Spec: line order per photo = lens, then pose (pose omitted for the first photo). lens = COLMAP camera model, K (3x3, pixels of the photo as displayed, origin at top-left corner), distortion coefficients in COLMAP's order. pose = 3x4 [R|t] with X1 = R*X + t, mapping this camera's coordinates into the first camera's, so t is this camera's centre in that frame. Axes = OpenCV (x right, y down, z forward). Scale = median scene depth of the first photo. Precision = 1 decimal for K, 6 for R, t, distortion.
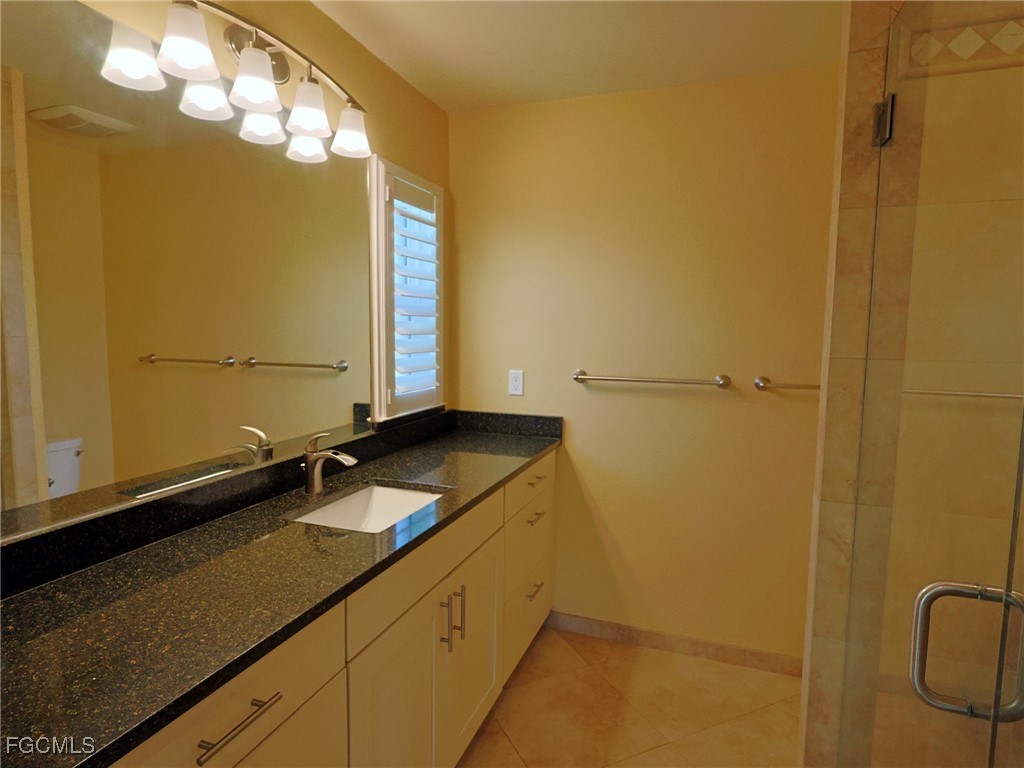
lens RADIAL K [[609.0, 0, 507.7], [0, 609.0, 374.5], [0, 0, 1]] dist [-0.003120, 0.000386]
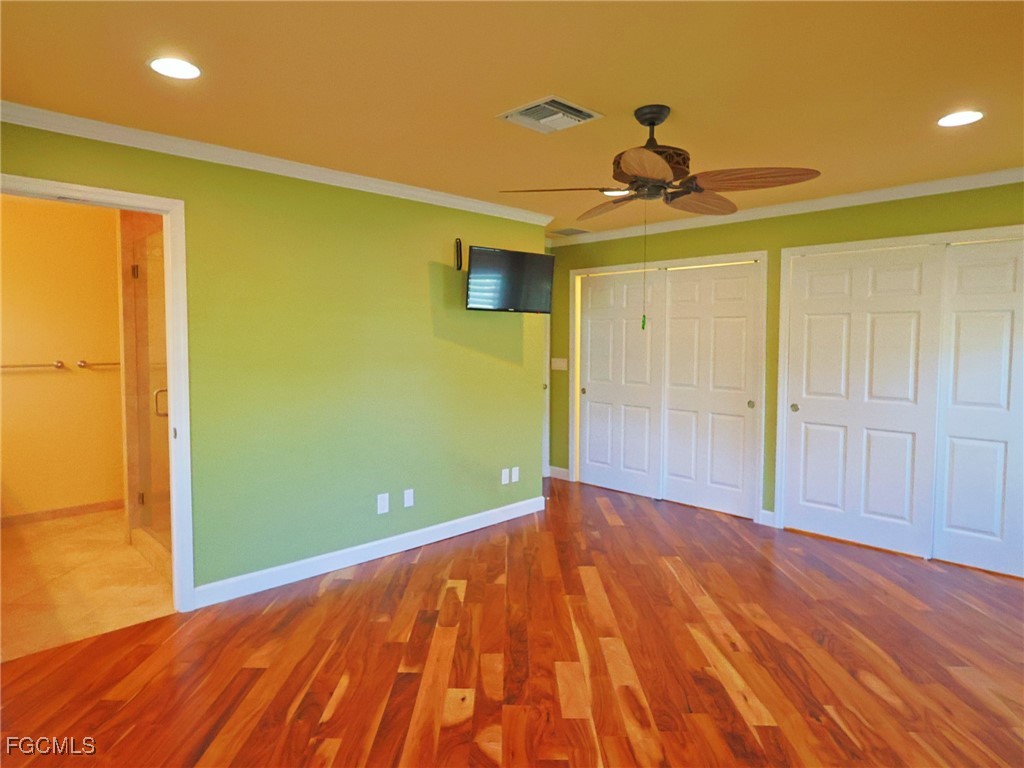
lens RADIAL K [[609.0, 0, 507.7], [0, 609.0, 374.5], [0, 0, 1]] dist [-0.003120, 0.000386]
pose [[0.459427, -0.069400, 0.885500, -1.275975], [0.073378, 0.996501, 0.040028, 0.129210], [-0.885179, 0.046587, 0.462912, -2.070859]]
